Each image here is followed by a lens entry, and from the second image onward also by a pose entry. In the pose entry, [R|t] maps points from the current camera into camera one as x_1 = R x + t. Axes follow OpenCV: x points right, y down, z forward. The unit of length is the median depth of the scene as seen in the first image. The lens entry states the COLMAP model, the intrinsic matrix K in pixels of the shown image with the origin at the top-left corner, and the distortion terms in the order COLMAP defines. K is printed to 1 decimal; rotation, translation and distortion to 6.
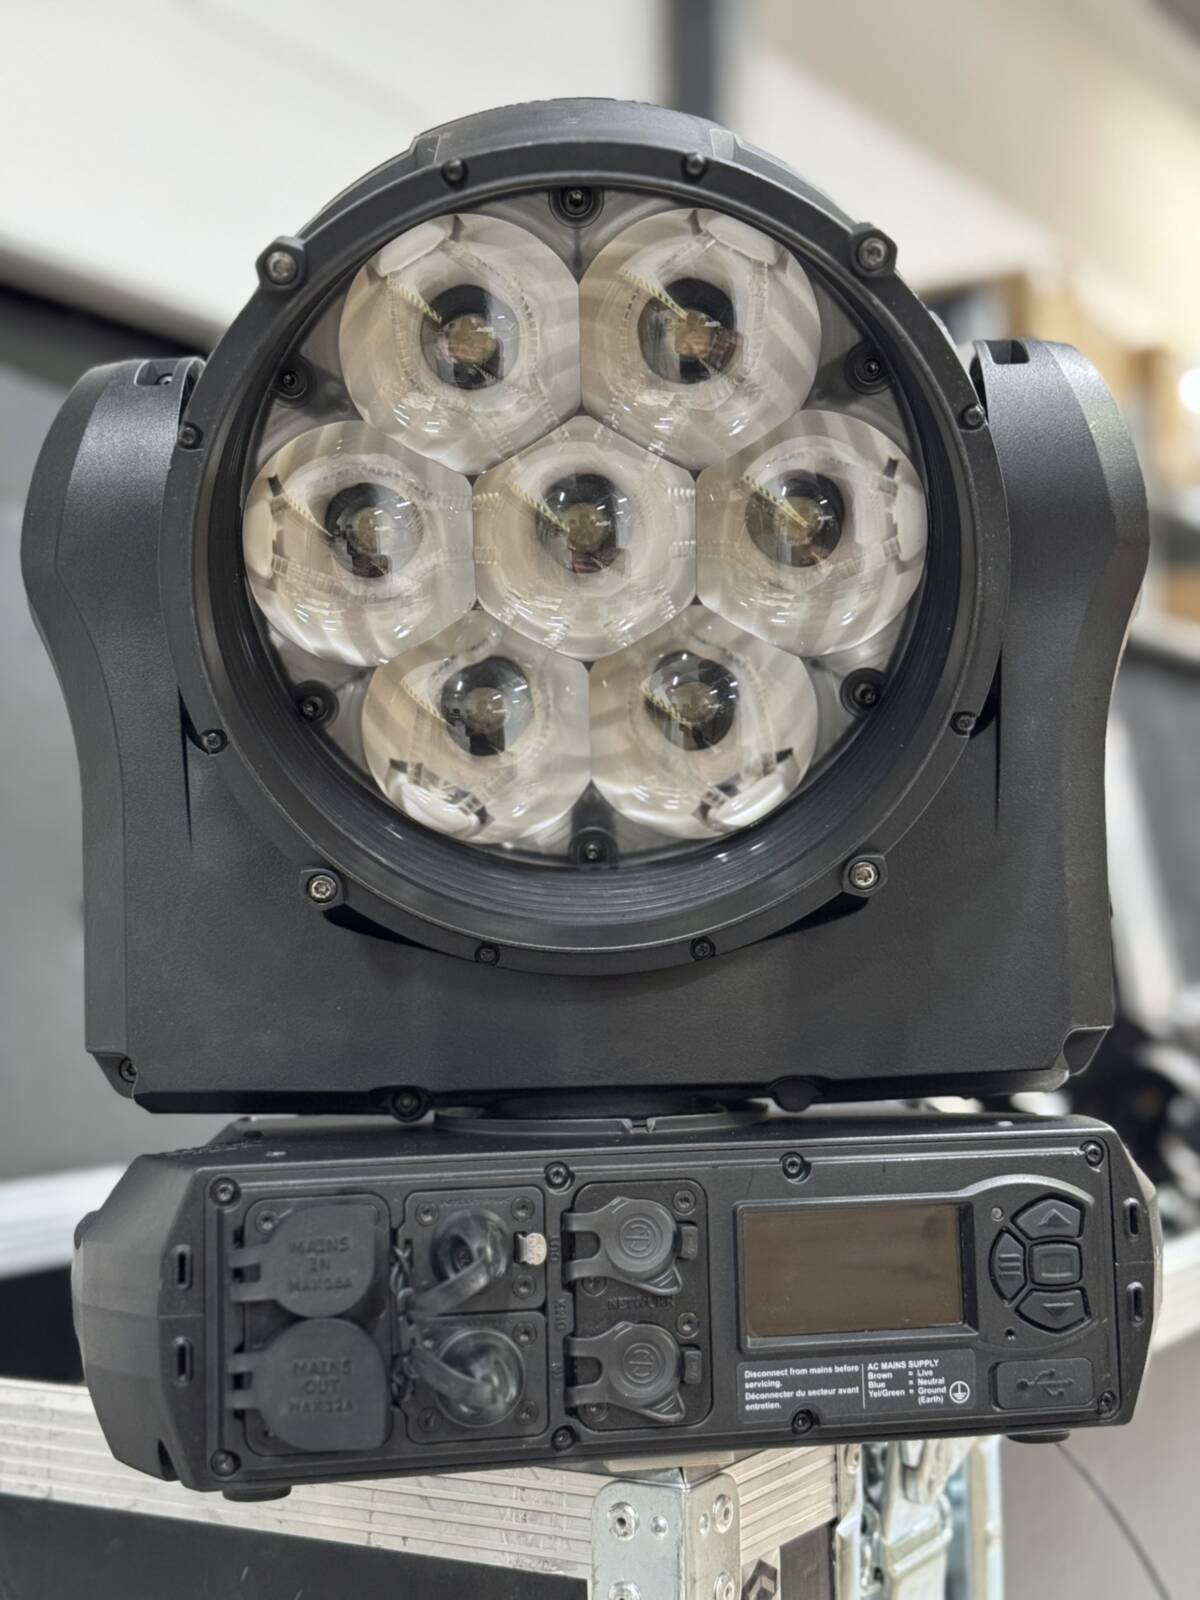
lens RADIAL K [[2372.3, 0, 592.9], [0, 2372.3, 765.8], [0, 0, 1]] dist [0.125935, 0.000000]
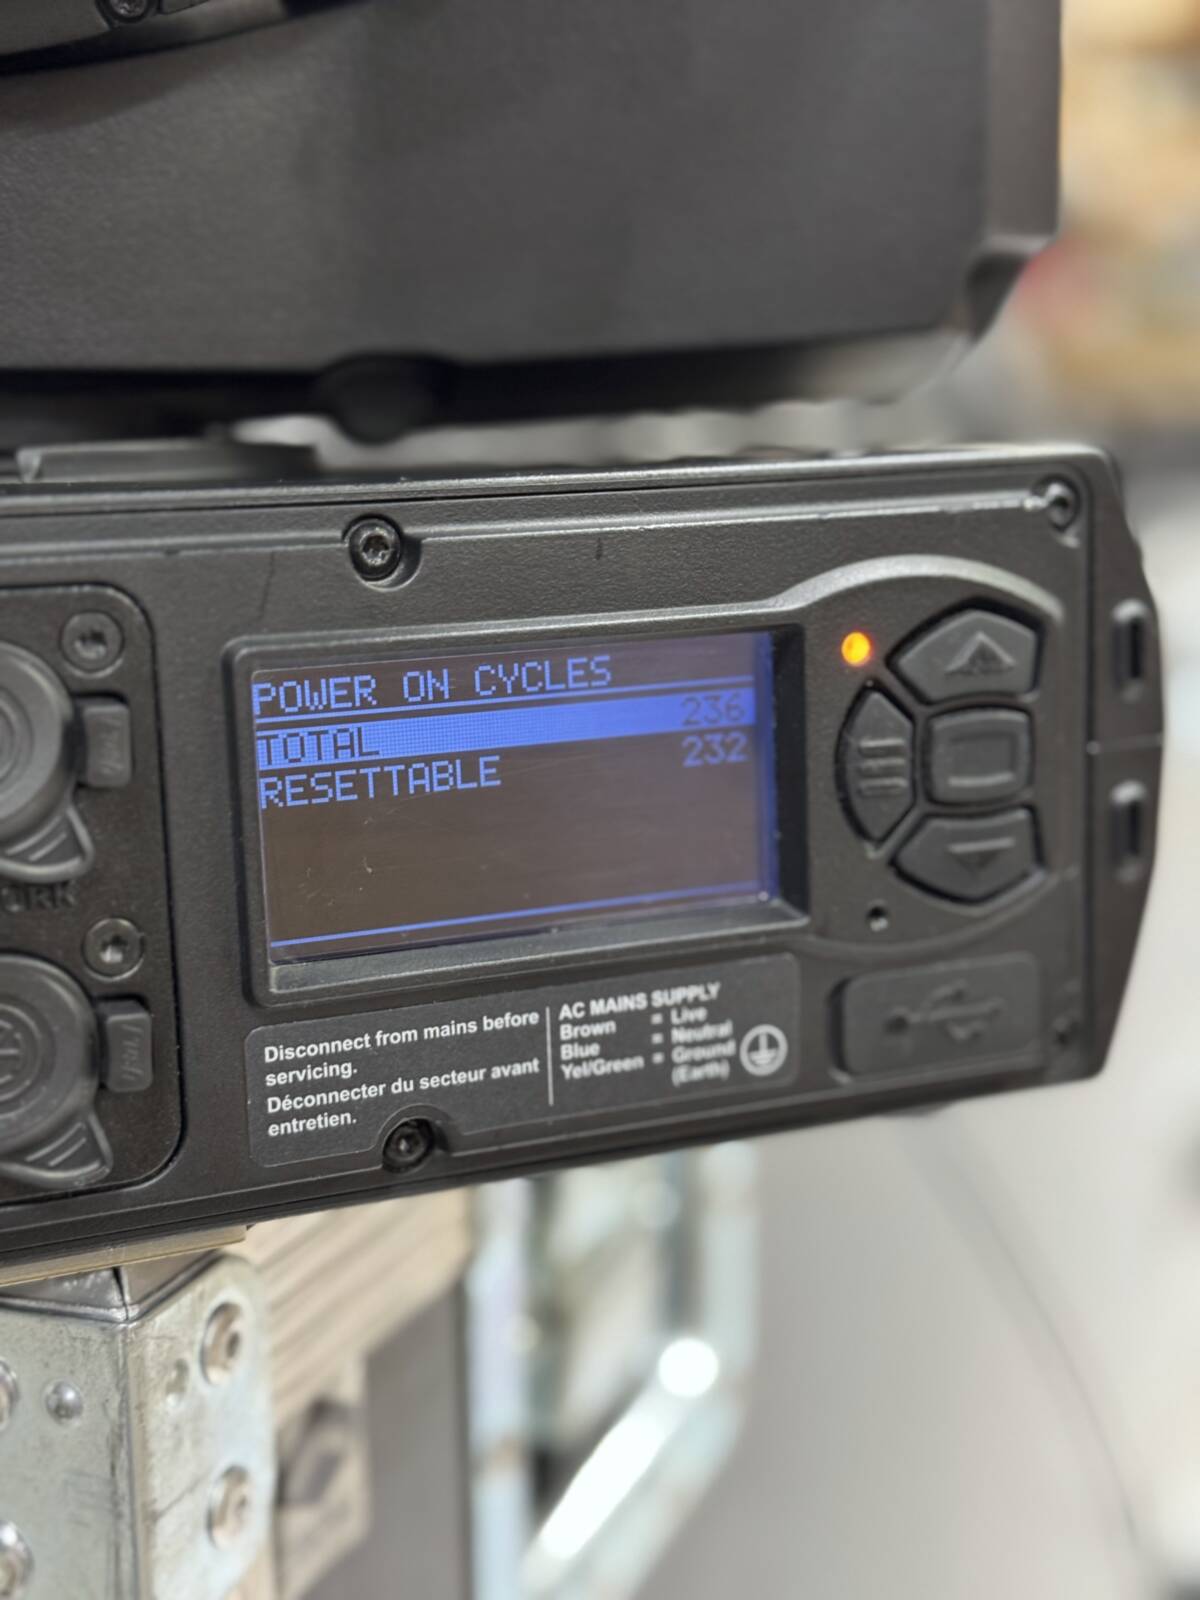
lens RADIAL K [[2372.3, 0, 603.8], [0, 2372.3, 805.0], [0, 0, 1]] dist [0.125935, 0.000000]
pose [[0.983899, -0.041532, 0.173834, 0.050611], [-0.000227, 0.972335, 0.233591, 0.116317], [-0.178726, -0.229869, 0.956670, 0.600565]]
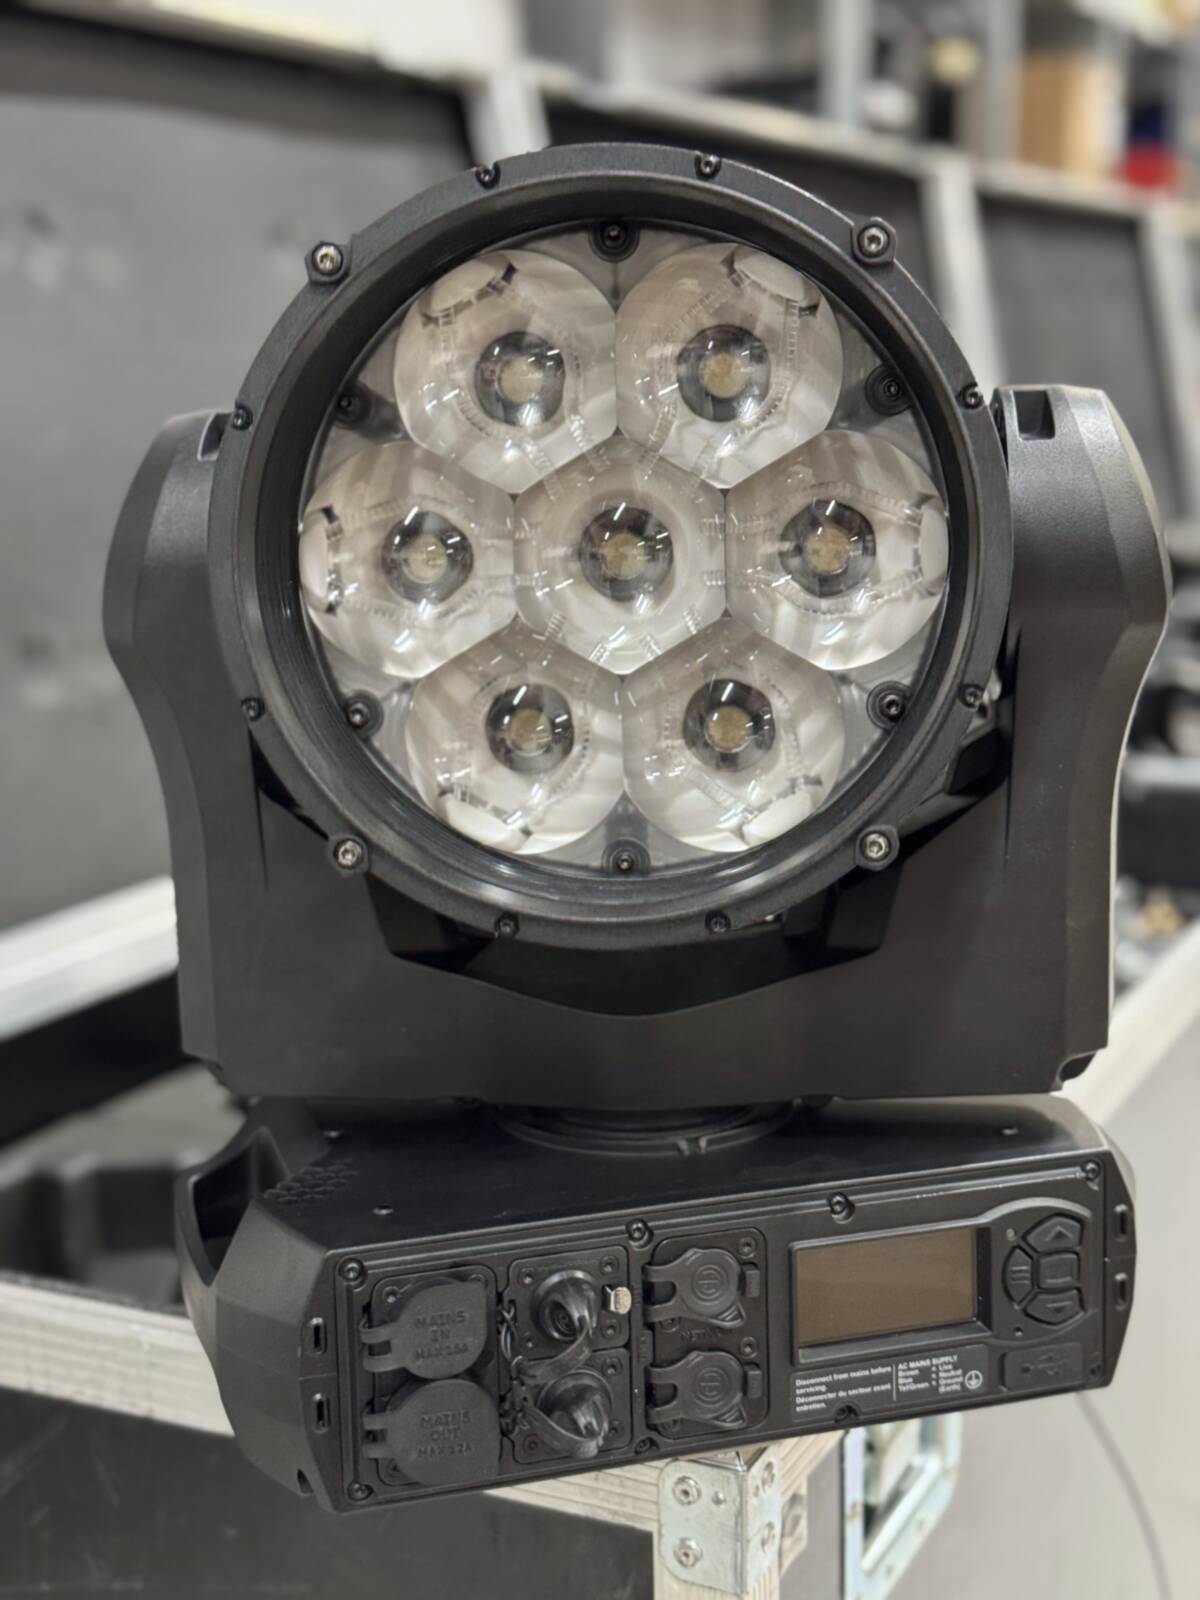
lens RADIAL K [[2372.3, 0, 606.6], [0, 2372.3, 766.0], [0, 0, 1]] dist [0.125935, 0.000000]
pose [[0.996495, -0.017323, 0.081837, -0.115911], [-0.002366, 0.972093, 0.234585, -0.303471], [-0.083617, -0.233957, 0.968645, -0.047576]]
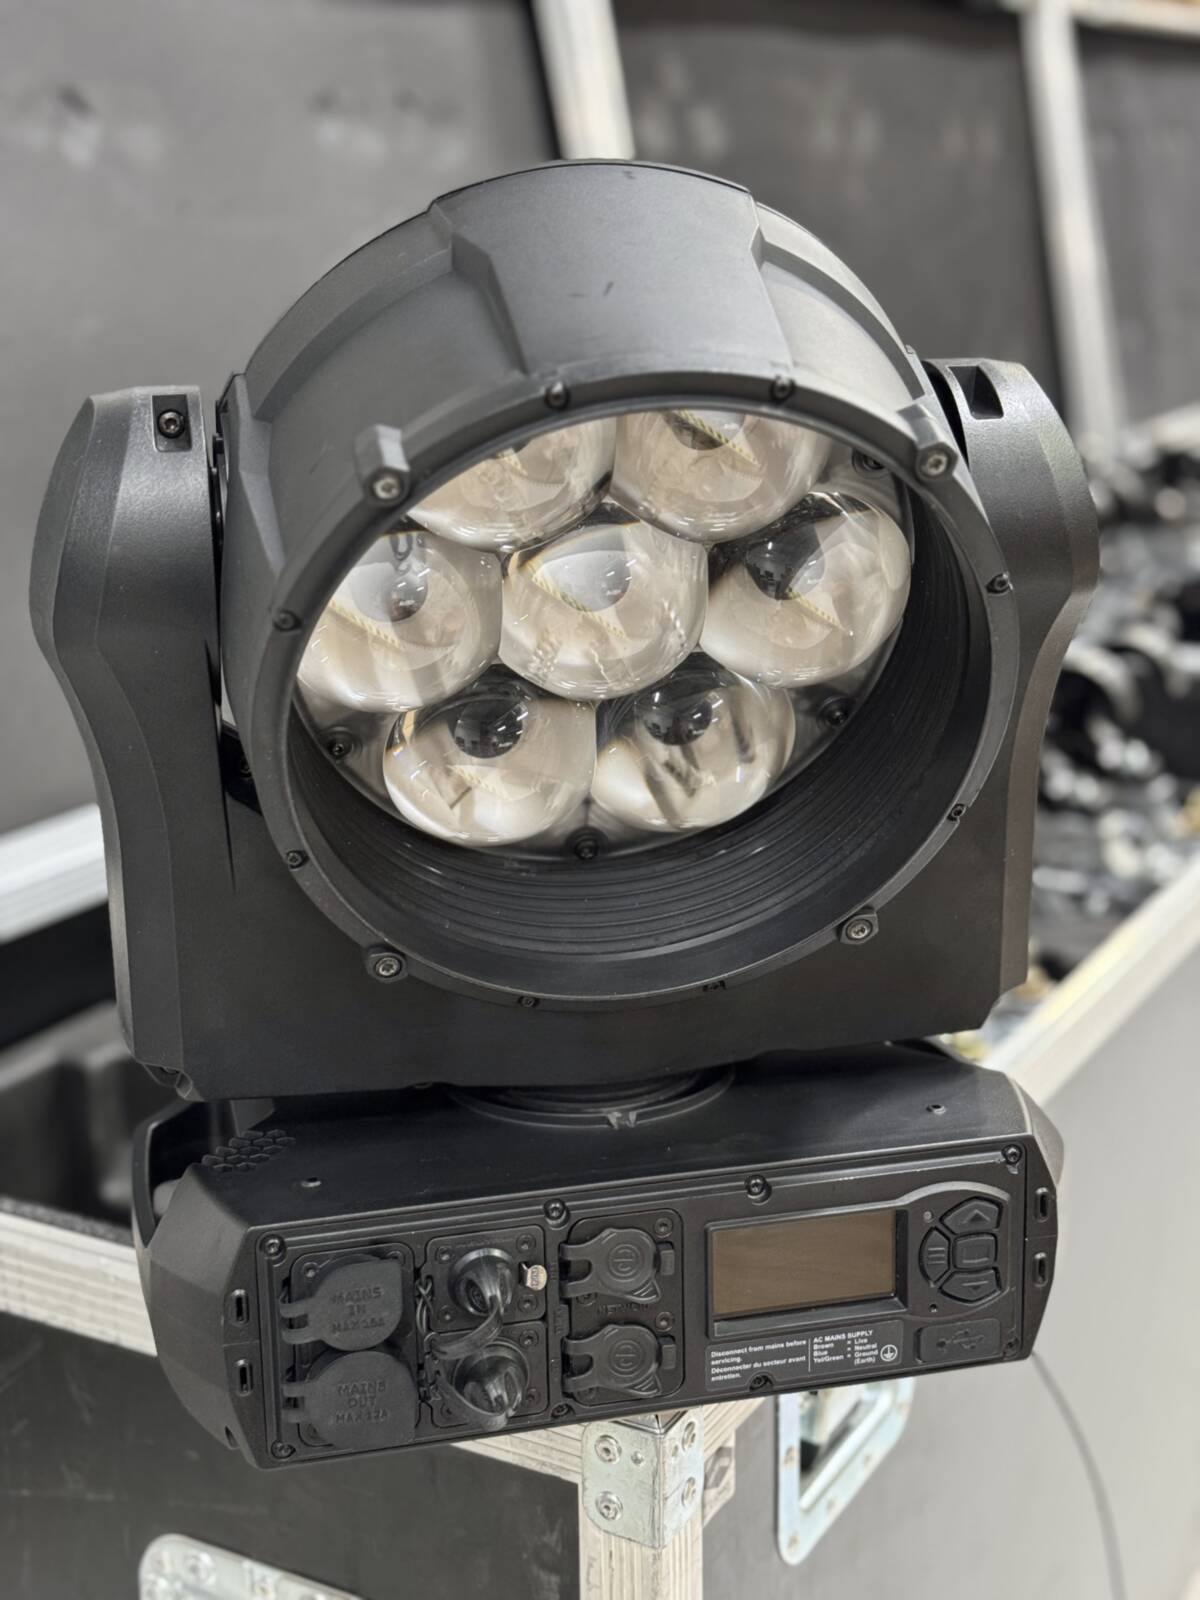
lens RADIAL K [[2372.3, 0, 584.8], [0, 2372.3, 797.1], [0, 0, 1]] dist [0.125935, 0.000000]
pose [[0.999696, -0.006056, 0.023904, -0.026244], [-0.001981, 0.946522, 0.322633, -0.387856], [-0.024579, -0.322582, 0.946222, -0.039389]]
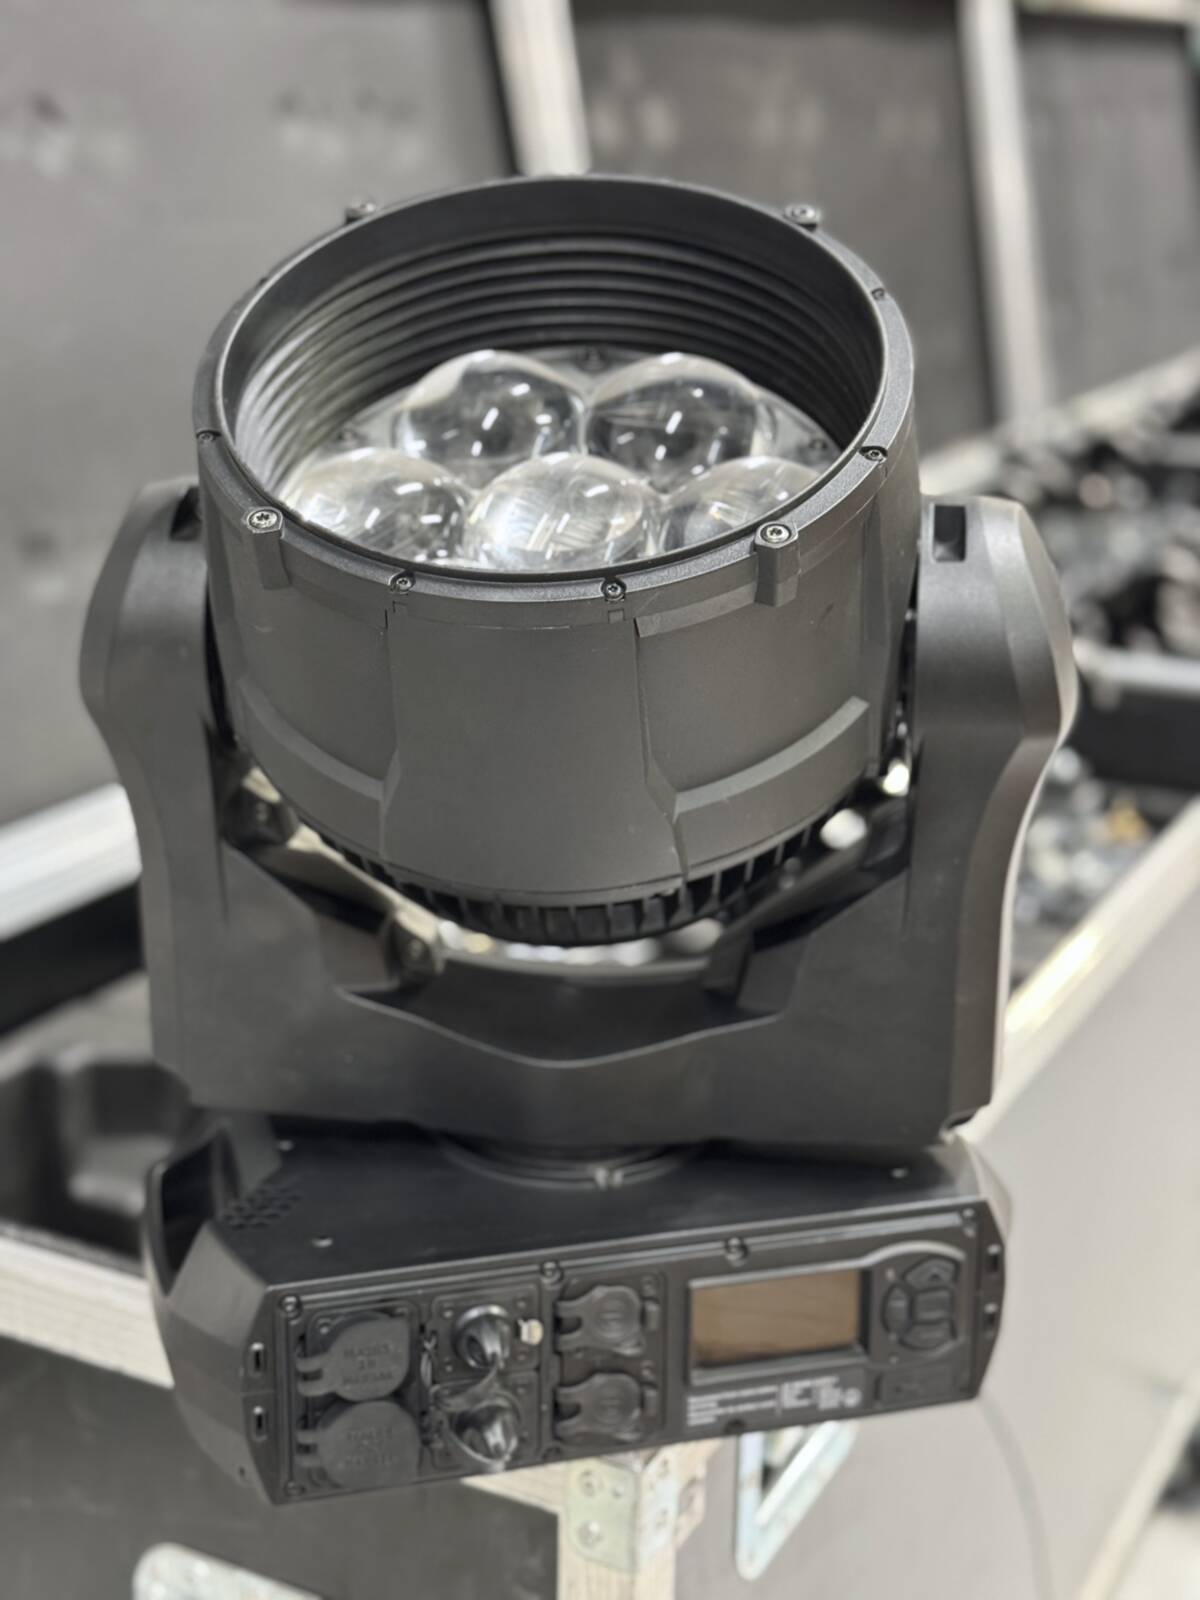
lens RADIAL K [[2372.3, 0, 593.3], [0, 2372.3, 794.0], [0, 0, 1]] dist [0.125935, 0.000000]
pose [[0.997869, 0.009507, 0.064548, -0.073942], [-0.031540, 0.936338, 0.349680, -0.495553], [-0.057114, -0.350971, 0.934643, -0.091982]]
